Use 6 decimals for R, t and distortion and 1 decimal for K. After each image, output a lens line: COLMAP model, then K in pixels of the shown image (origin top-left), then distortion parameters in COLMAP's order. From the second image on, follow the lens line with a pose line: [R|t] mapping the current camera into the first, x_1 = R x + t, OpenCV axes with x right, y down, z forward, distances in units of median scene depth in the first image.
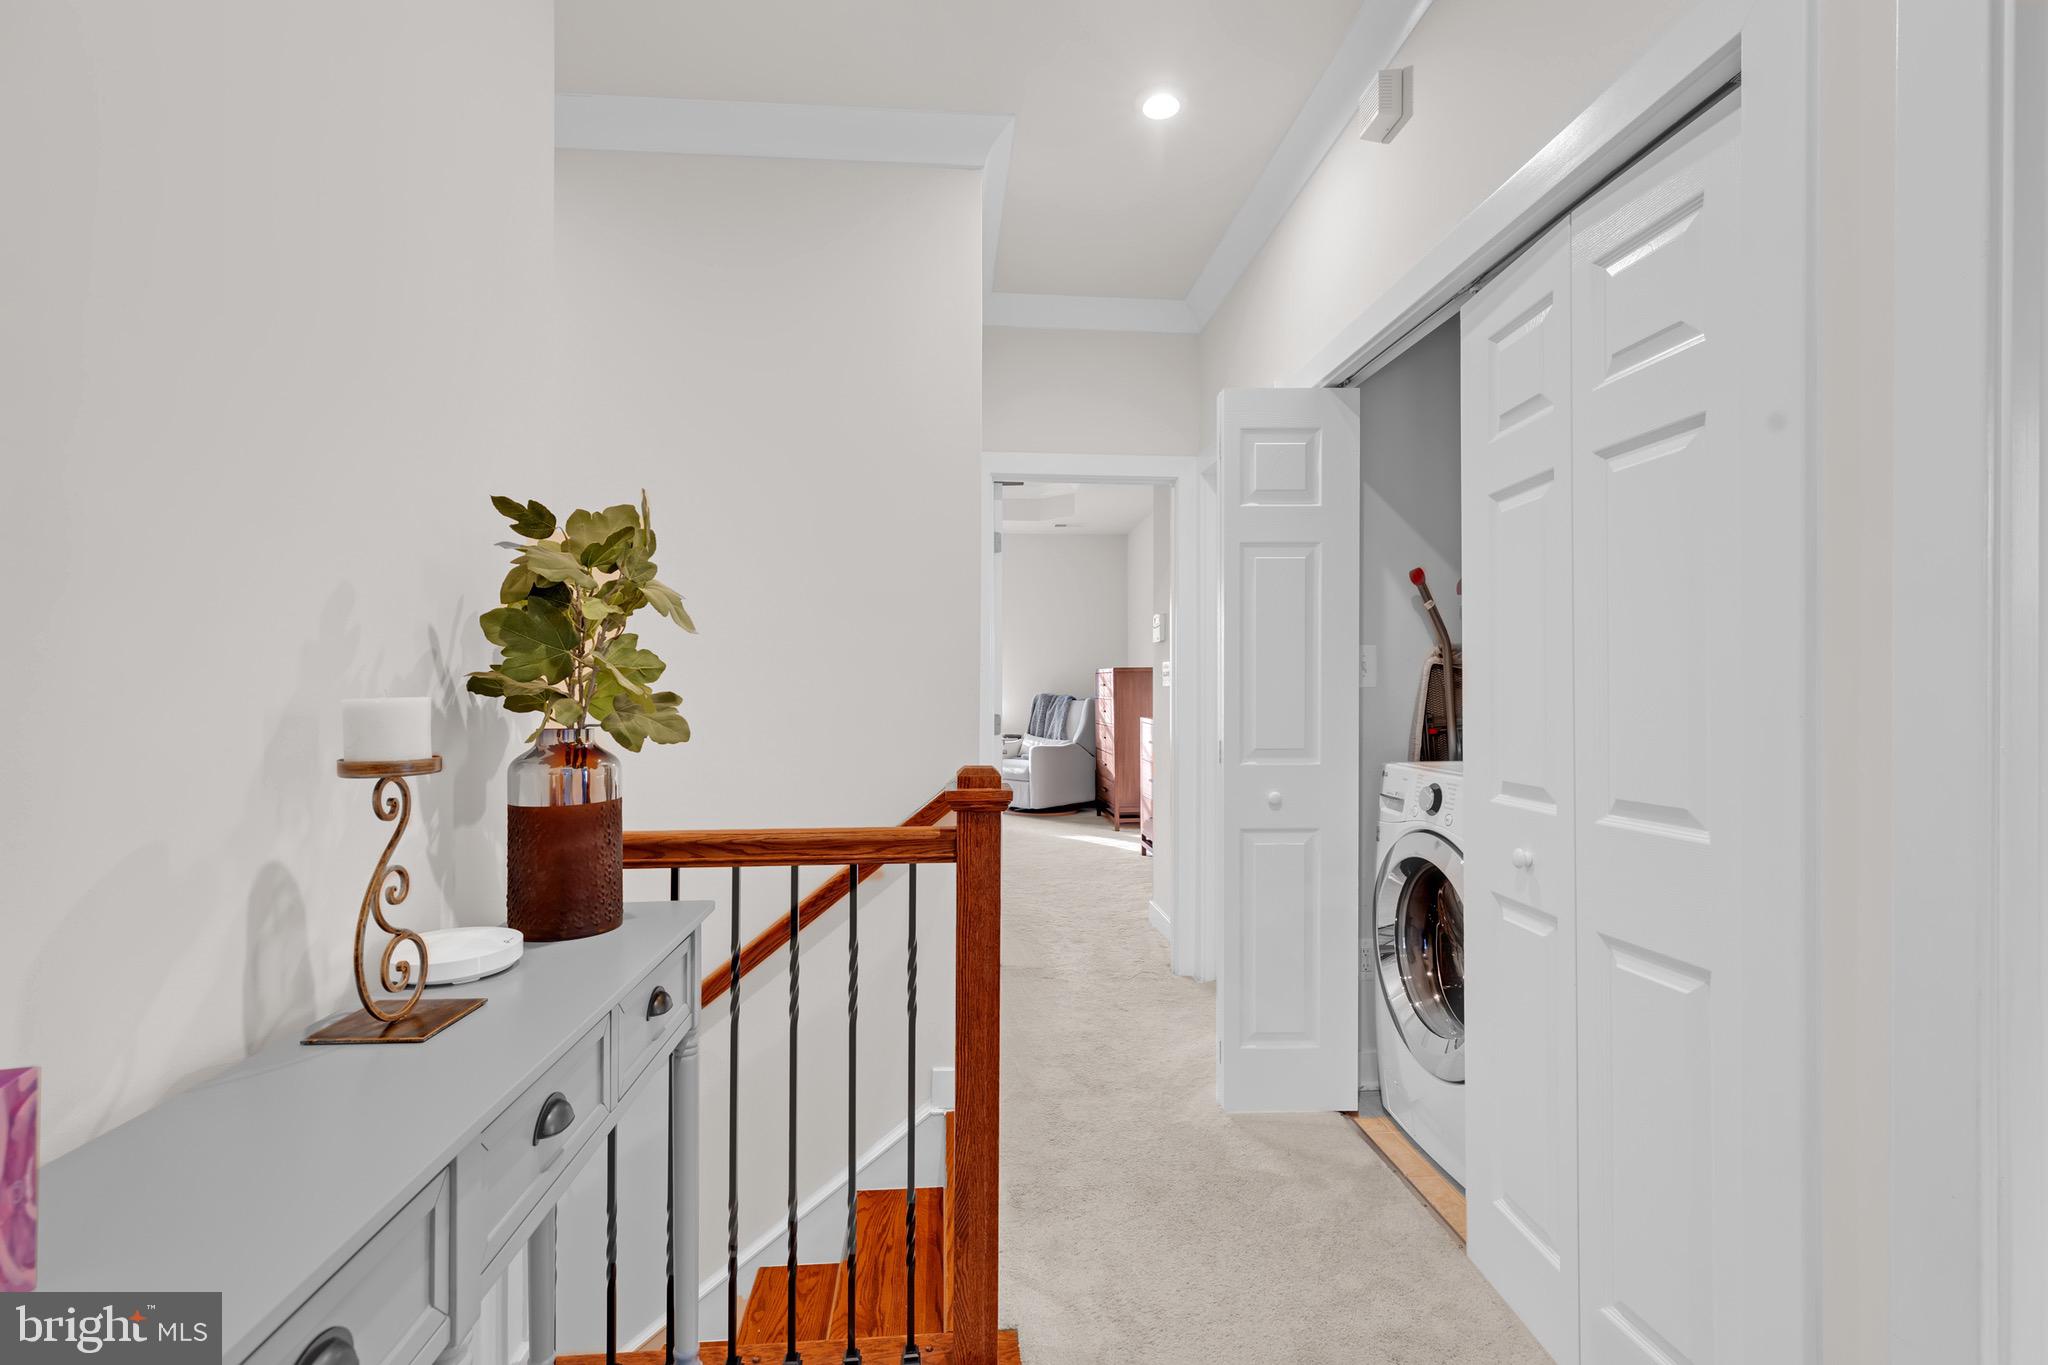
lens RADIAL K [[932.2, 0, 1019.0], [0, 932.2, 693.3], [0, 0, 1]] dist [0.006377, 0.000060]
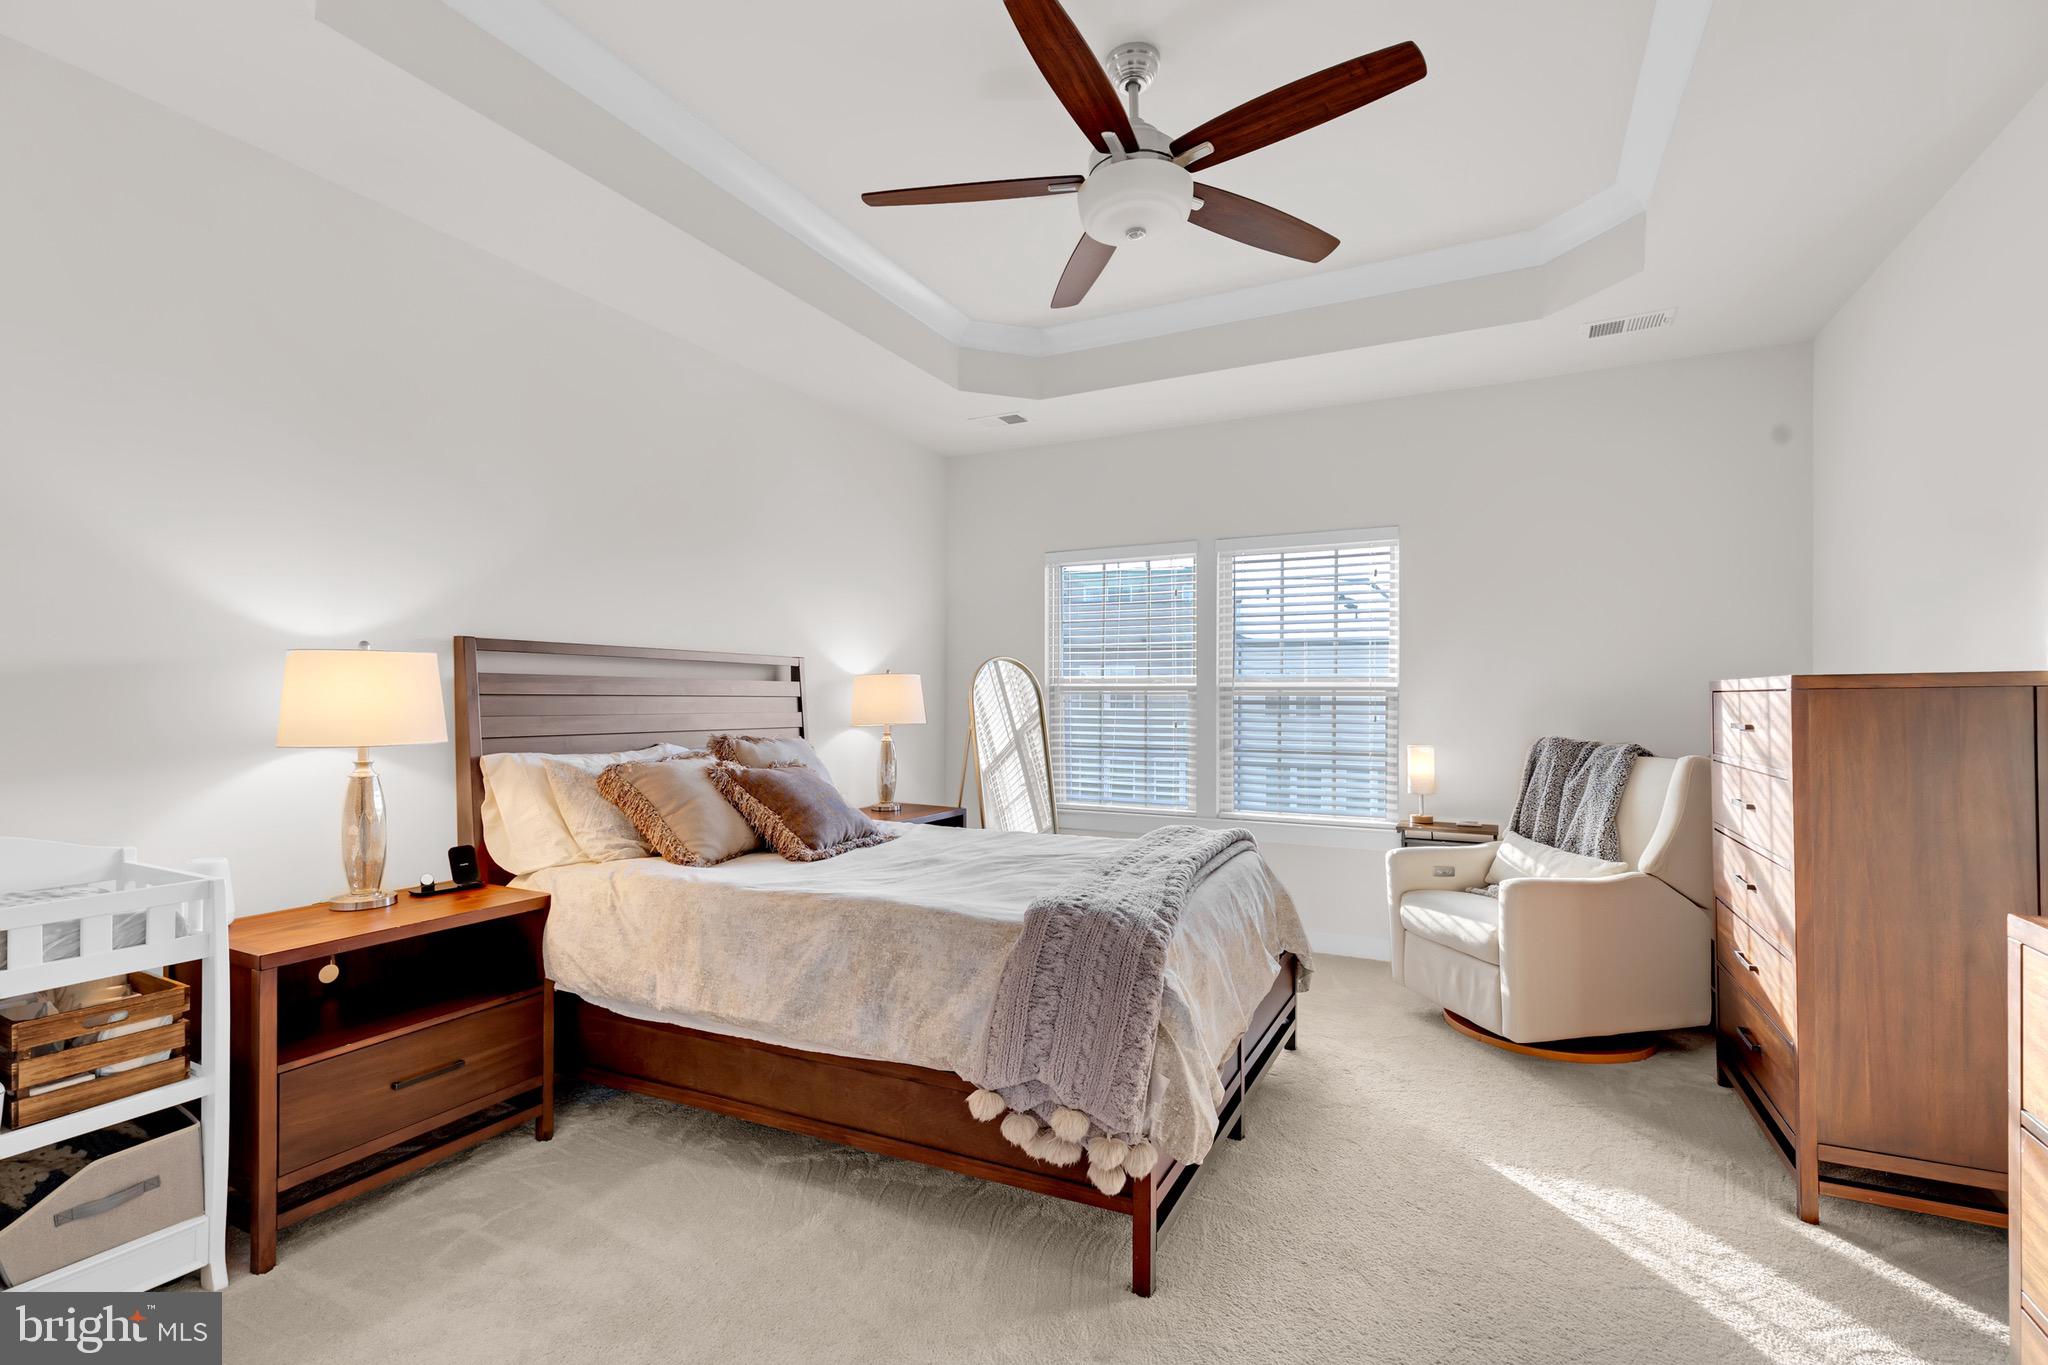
lens RADIAL K [[932.2, 0, 1004.3], [0, 932.2, 678.0], [0, 0, 1]] dist [0.006377, 0.000060]
pose [[0.843880, -0.009157, -0.536454, 0.053760], [-0.004933, 0.999680, -0.024824, -0.018693], [0.536509, 0.023595, 0.843565, 0.644788]]
